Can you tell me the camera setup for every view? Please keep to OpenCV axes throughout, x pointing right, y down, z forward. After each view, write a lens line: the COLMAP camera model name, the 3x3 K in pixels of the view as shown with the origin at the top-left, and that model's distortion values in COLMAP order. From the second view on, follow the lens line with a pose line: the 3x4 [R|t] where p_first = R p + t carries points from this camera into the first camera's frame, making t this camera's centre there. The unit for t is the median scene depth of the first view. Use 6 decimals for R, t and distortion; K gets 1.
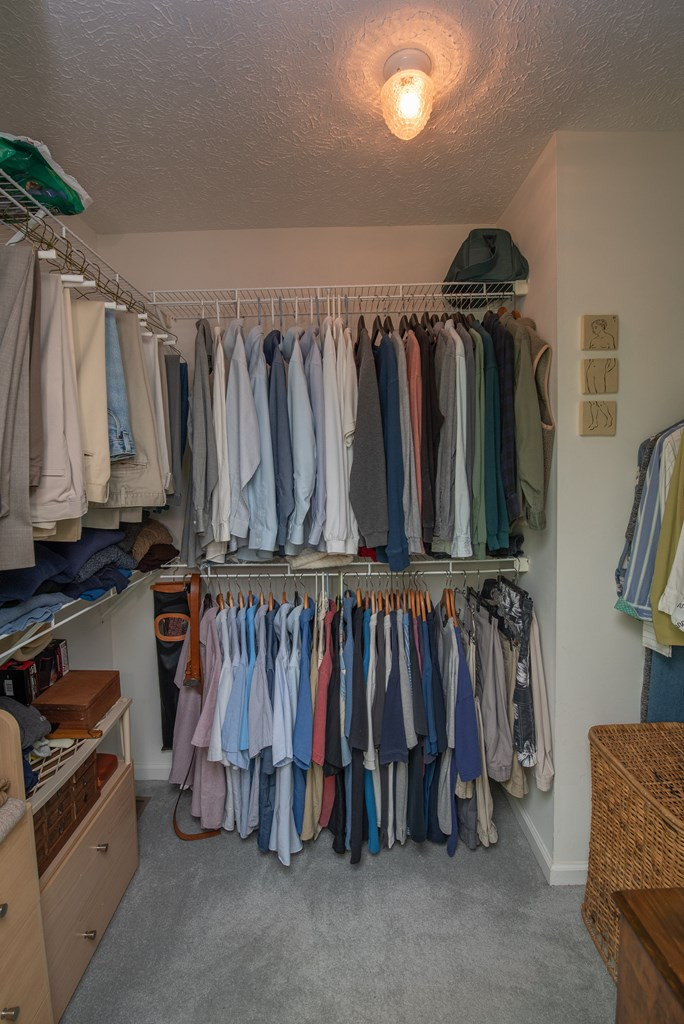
lens RADIAL K [[456.0, 0, 343.5], [0, 456.0, 511.9], [0, 0, 1]] dist [-0.001915, -0.000235]
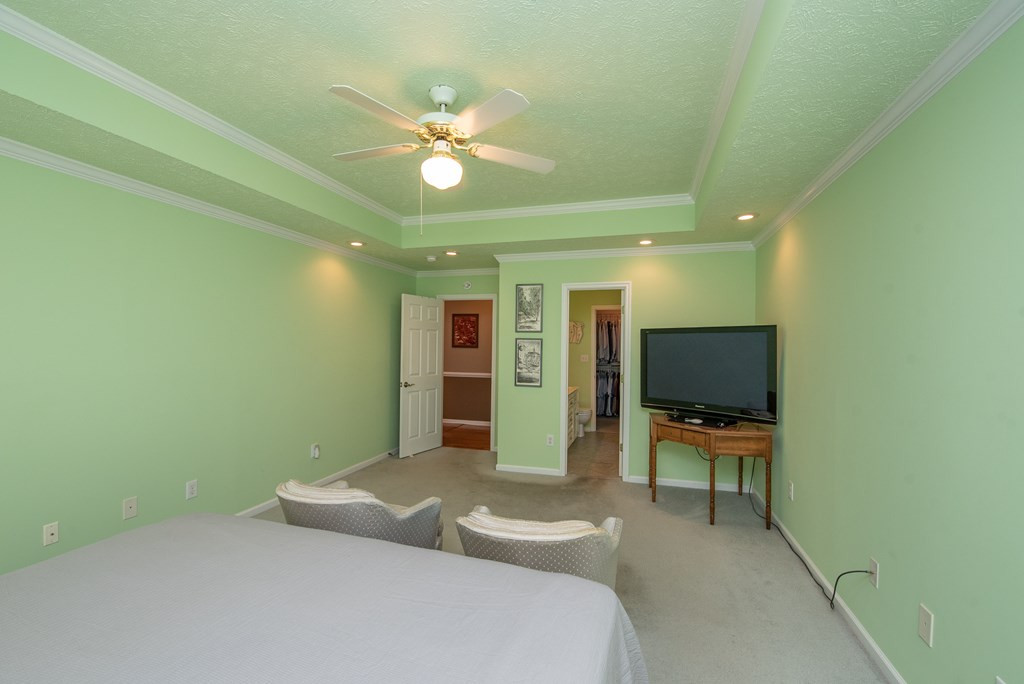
lens RADIAL K [[456.0, 0, 510.2], [0, 456.0, 344.3], [0, 0, 1]] dist [-0.001915, -0.000235]
pose [[0.965512, 0.024557, -0.259199, 0.139244], [-0.024516, 0.999694, 0.003393, -0.111241], [0.259203, 0.003078, 0.965818, -4.954468]]
